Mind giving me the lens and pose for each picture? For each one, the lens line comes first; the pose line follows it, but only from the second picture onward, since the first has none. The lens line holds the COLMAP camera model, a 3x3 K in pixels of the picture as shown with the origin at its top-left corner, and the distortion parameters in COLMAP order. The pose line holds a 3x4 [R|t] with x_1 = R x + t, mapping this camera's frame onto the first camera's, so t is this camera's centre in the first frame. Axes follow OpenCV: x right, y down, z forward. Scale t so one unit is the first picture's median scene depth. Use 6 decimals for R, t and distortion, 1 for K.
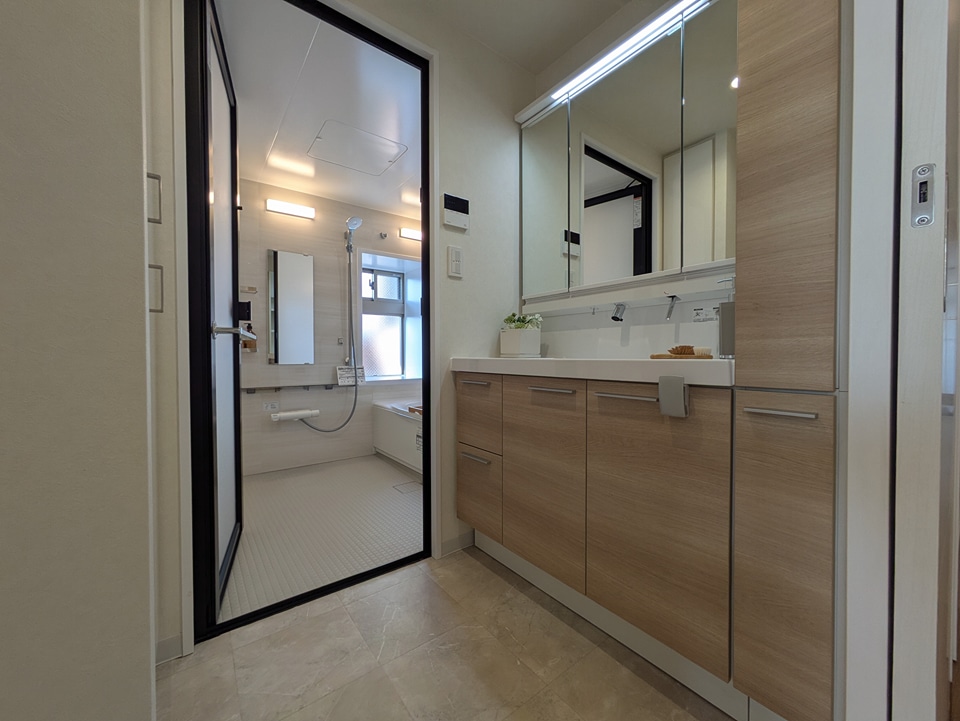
lens RADIAL K [[379.2, 0, 480.0], [0, 379.2, 360.5], [0, 0, 1]] dist [-0.000399, -0.000011]
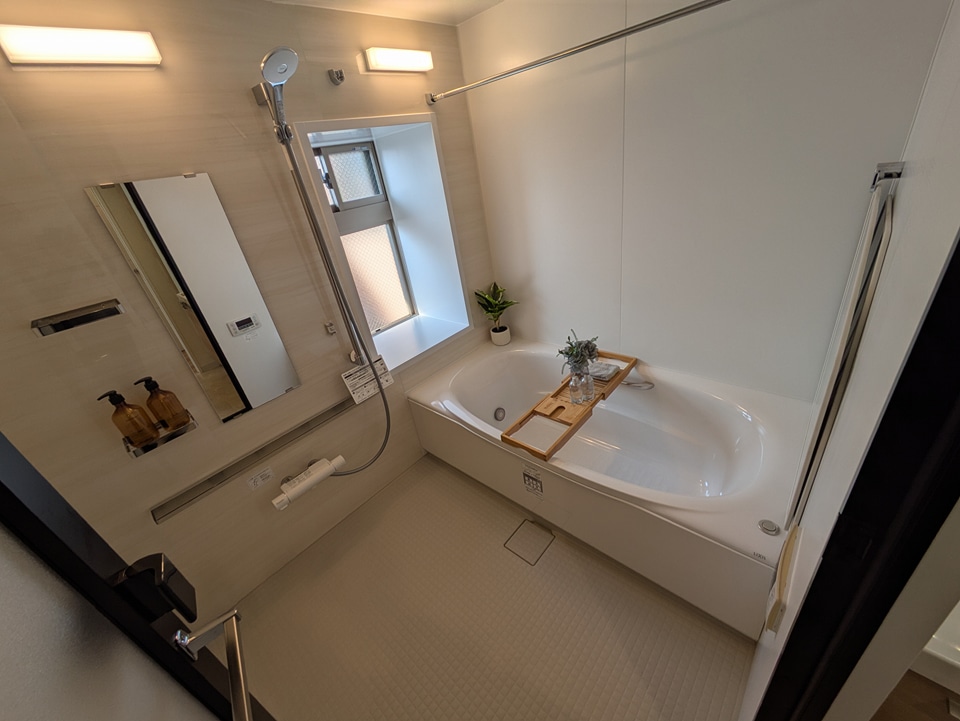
lens RADIAL K [[379.2, 0, 480.0], [0, 379.2, 360.5], [0, 0, 1]] dist [-0.000399, -0.000011]
pose [[0.971472, -0.220600, 0.087048, -0.207360], [0.159190, 0.878657, 0.450134, -0.213836], [-0.175785, -0.423435, 0.888708, 0.438643]]
